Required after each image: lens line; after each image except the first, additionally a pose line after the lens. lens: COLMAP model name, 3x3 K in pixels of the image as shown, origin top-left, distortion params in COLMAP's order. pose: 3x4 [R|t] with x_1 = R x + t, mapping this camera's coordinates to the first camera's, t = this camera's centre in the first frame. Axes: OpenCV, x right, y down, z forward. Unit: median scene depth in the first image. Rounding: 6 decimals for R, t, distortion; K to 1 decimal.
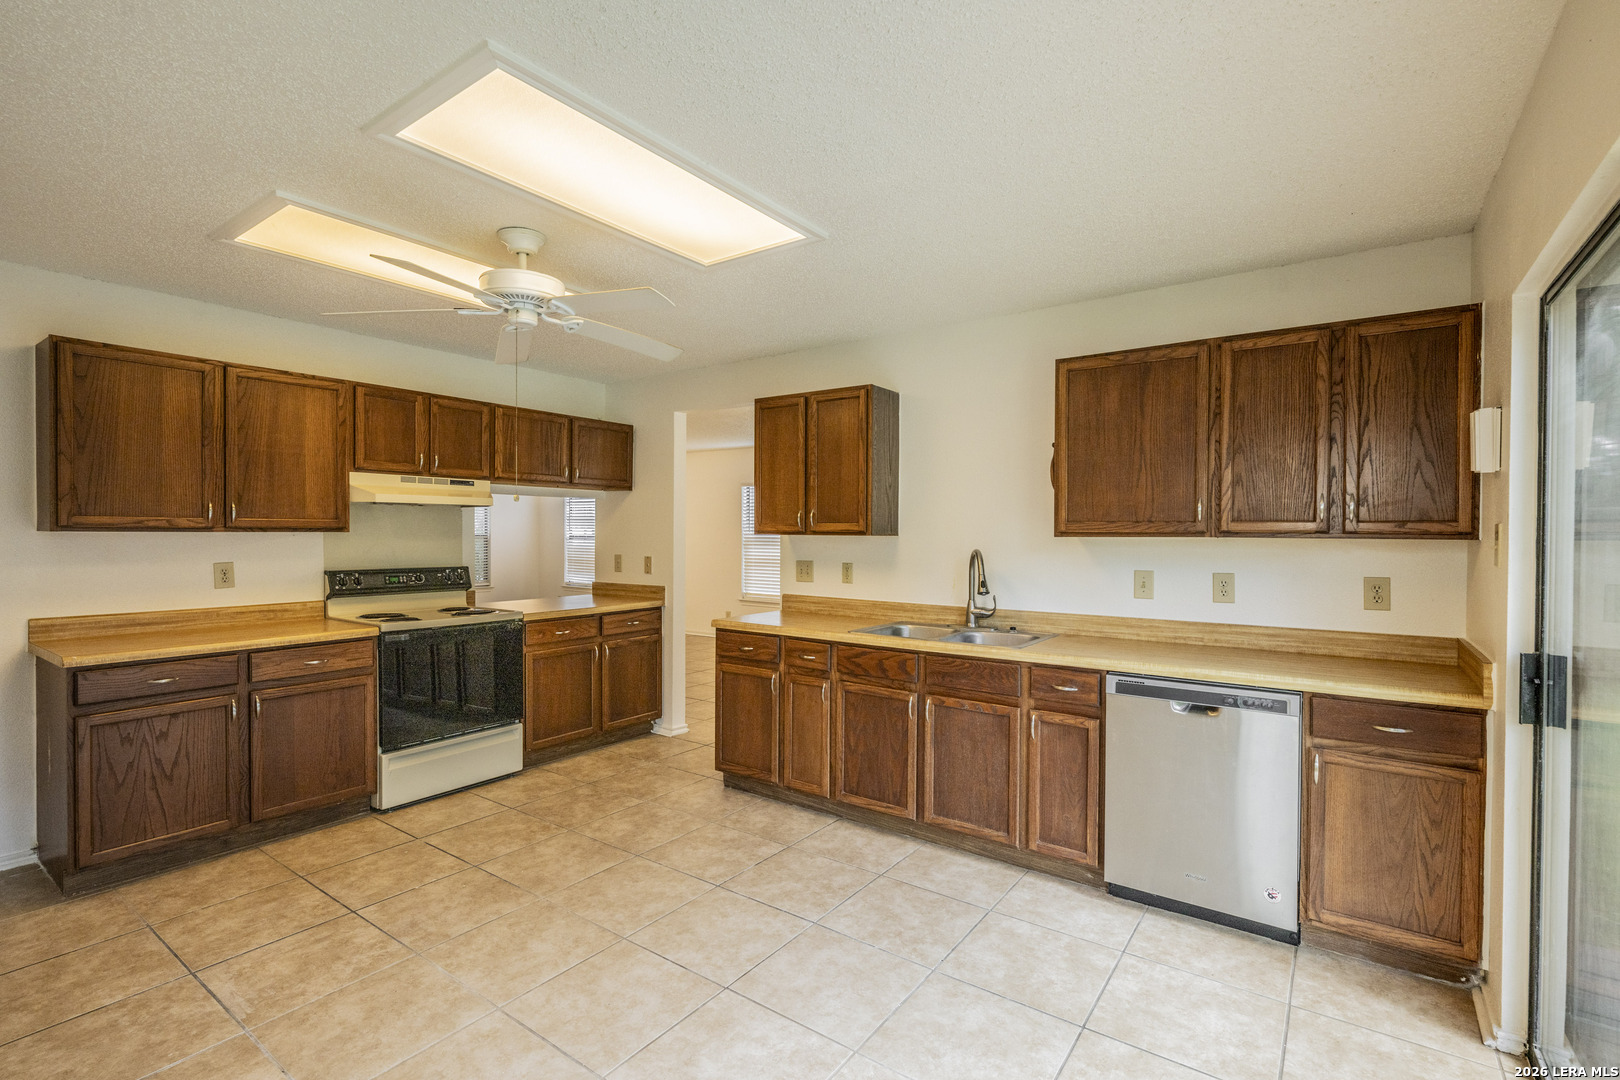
lens RADIAL K [[746.5, 0, 809.1], [0, 746.5, 549.1], [0, 0, 1]] dist [-0.004354, -0.000390]
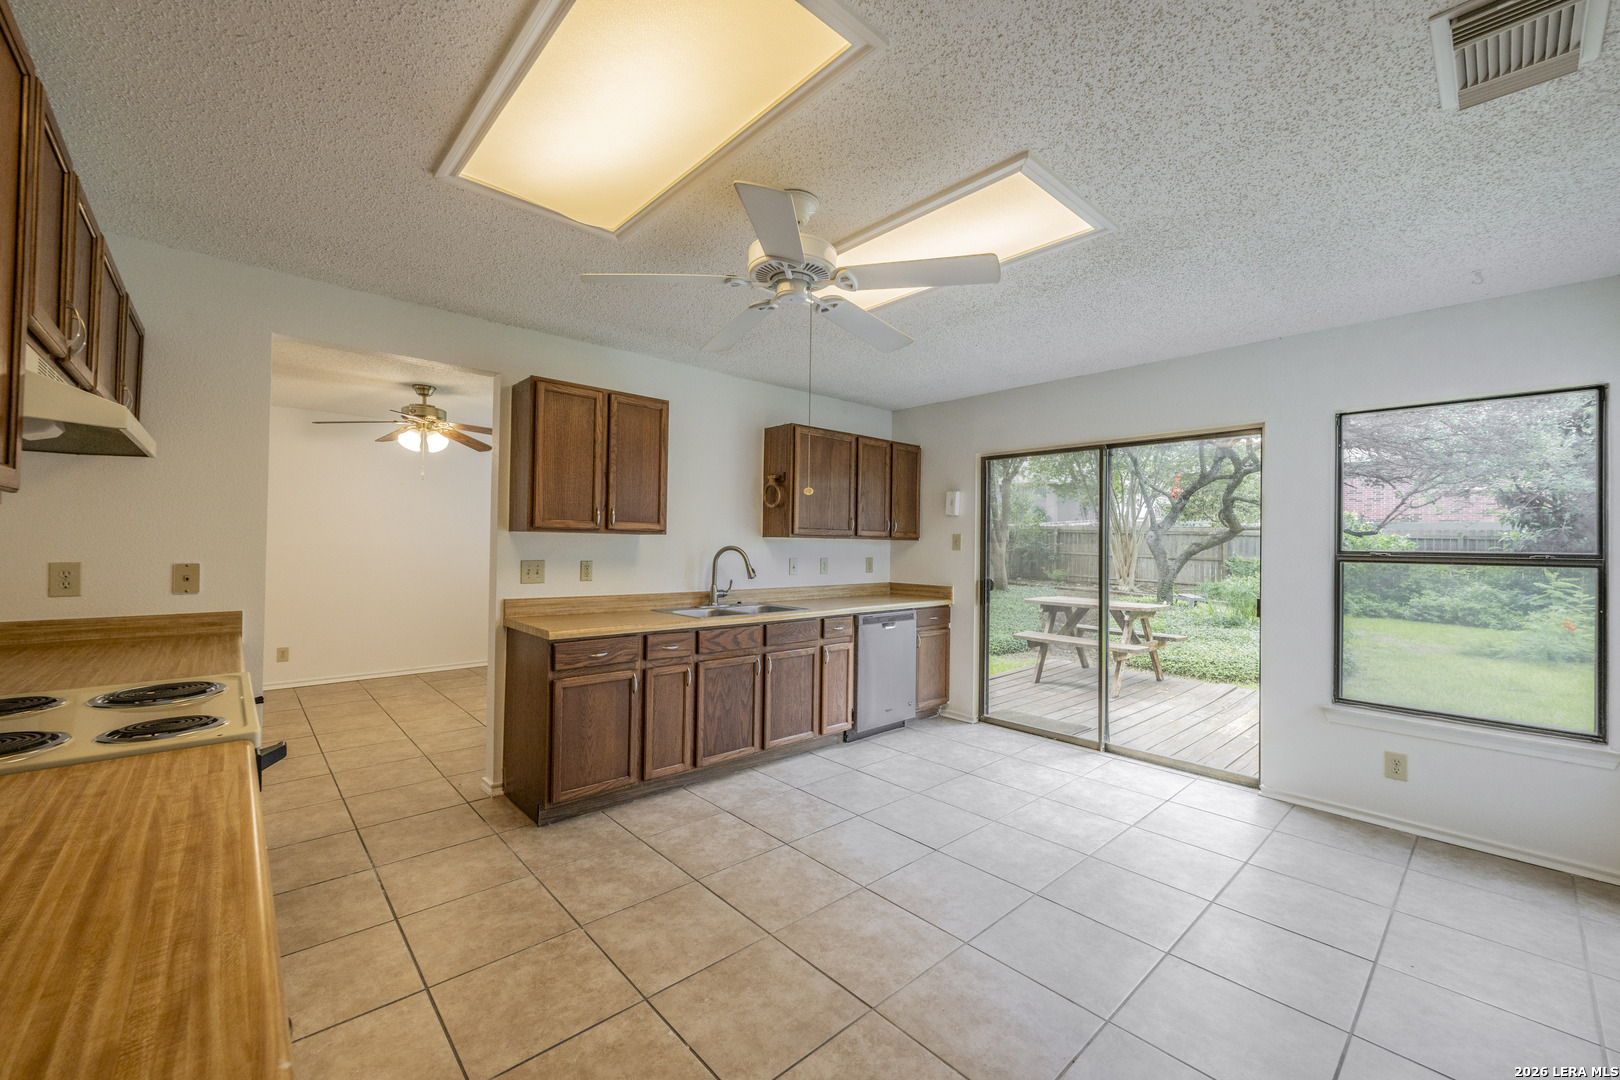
lens RADIAL K [[642.7, 0, 809.0], [0, 642.7, 528.0], [0, 0, 1]] dist [-0.003581, 0.000770]
pose [[0.204573, 0.019625, 0.978655, -0.987982], [0.006138, 0.999754, -0.021331, -0.008044], [-0.978832, 0.010371, 0.204402, 0.694909]]
